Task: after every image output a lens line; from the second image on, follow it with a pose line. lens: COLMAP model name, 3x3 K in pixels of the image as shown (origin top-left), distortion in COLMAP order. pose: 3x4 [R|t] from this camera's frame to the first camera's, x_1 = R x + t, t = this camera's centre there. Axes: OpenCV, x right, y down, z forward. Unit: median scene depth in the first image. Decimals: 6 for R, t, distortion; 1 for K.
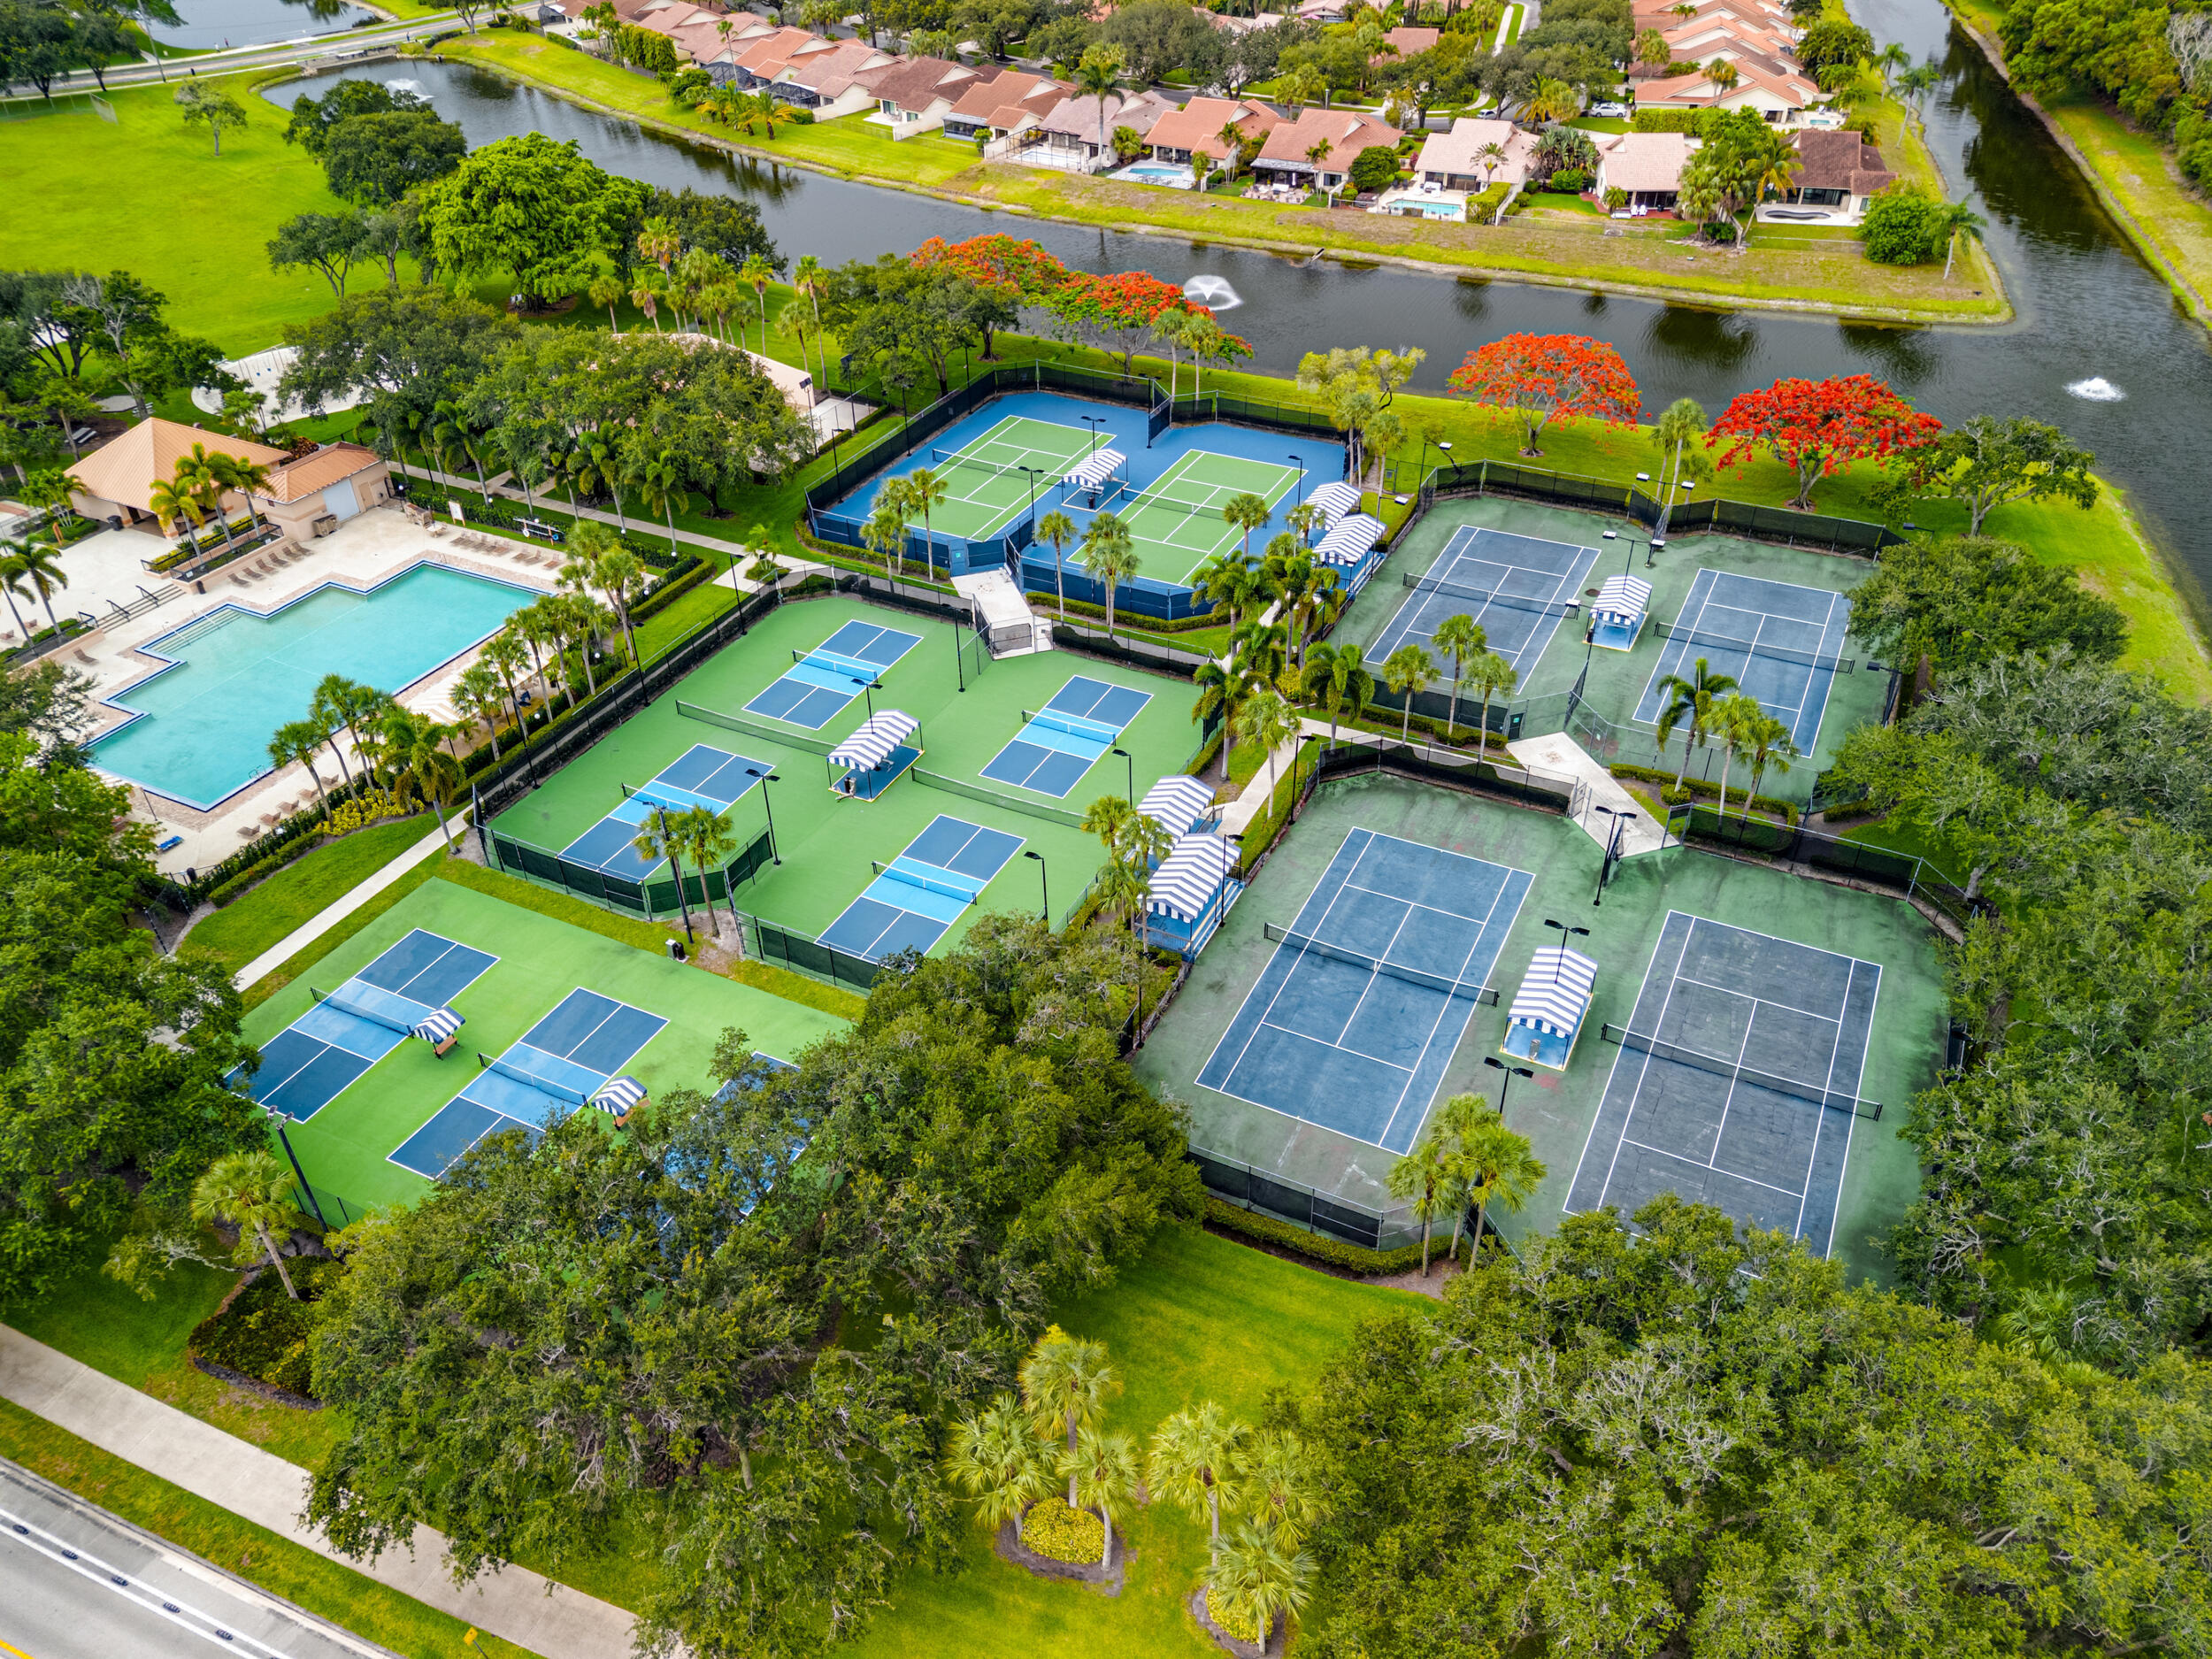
lens RADIAL K [[1632.0, 0, 1106.0], [0, 1632.0, 829.5], [0, 0, 1]] dist [0.068038, -0.056692]
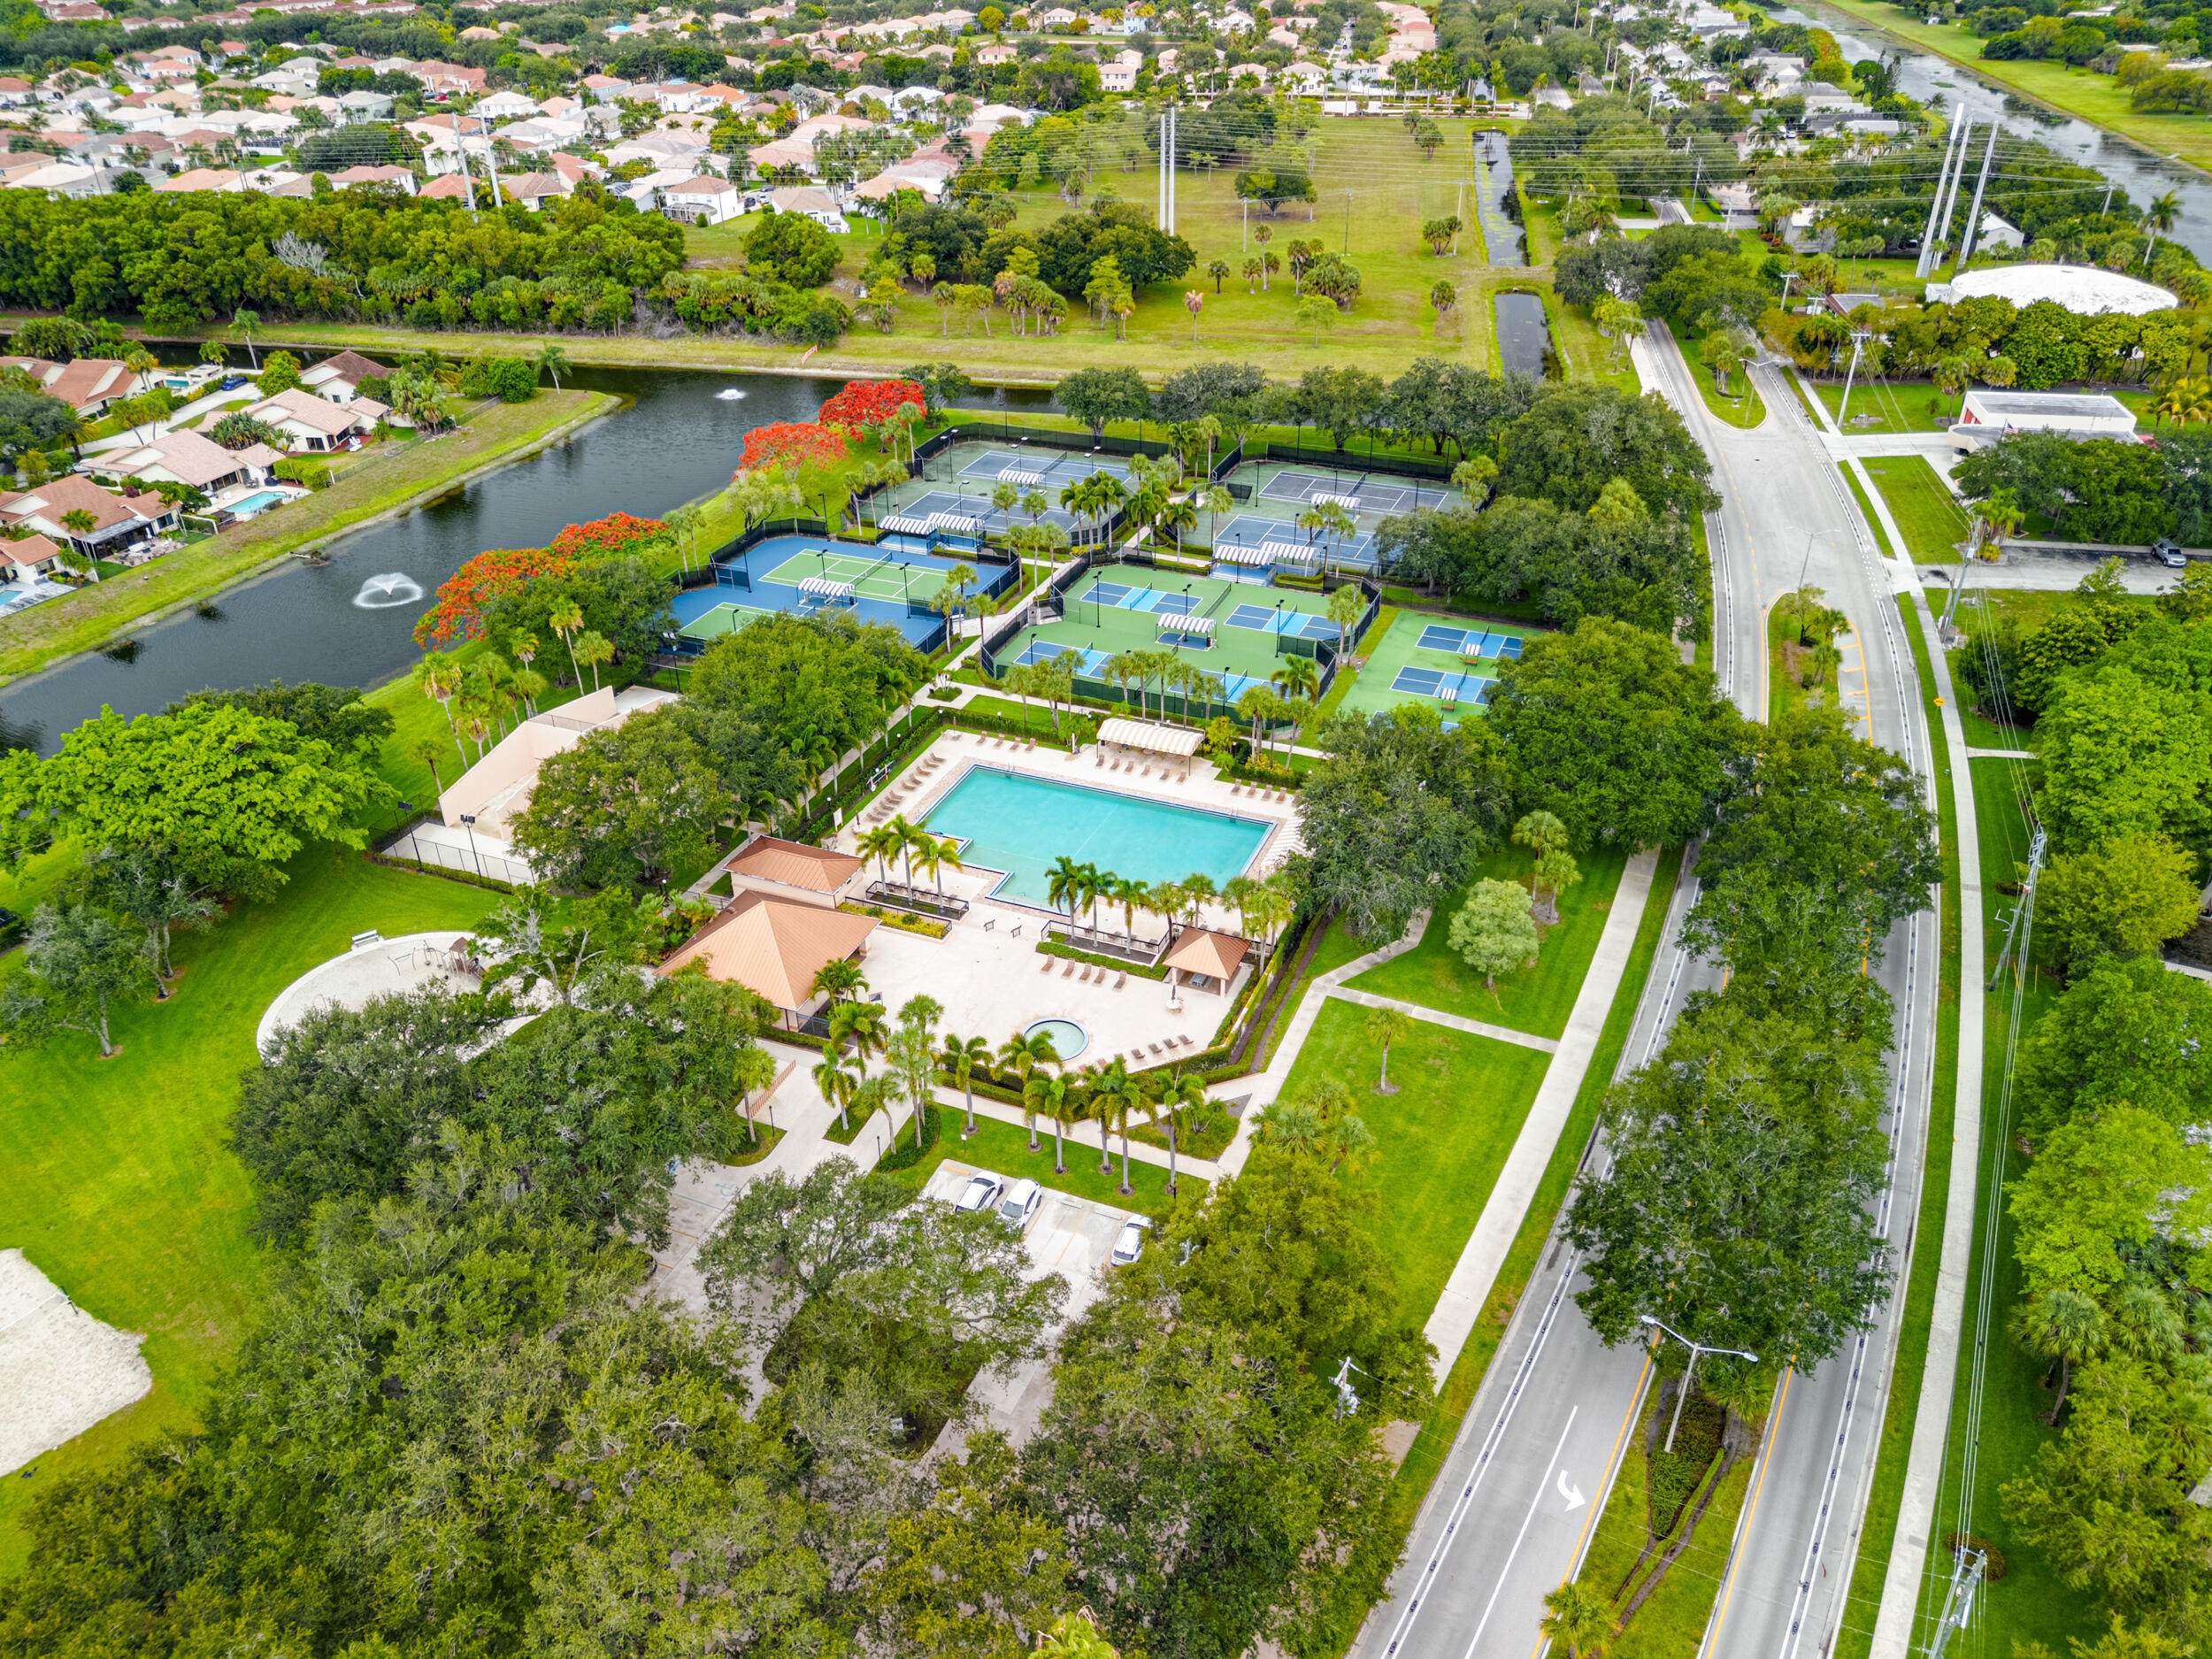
lens RADIAL K [[1632.7, 0, 1108.9], [0, 1632.7, 779.4], [0, 0, 1]] dist [0.118606, -0.000353]
pose [[-0.069790, -0.480531, 0.874197, -1.432917], [0.599037, 0.680549, 0.421909, -0.596681], [-0.797674, 0.553121, 0.240360, 0.587837]]
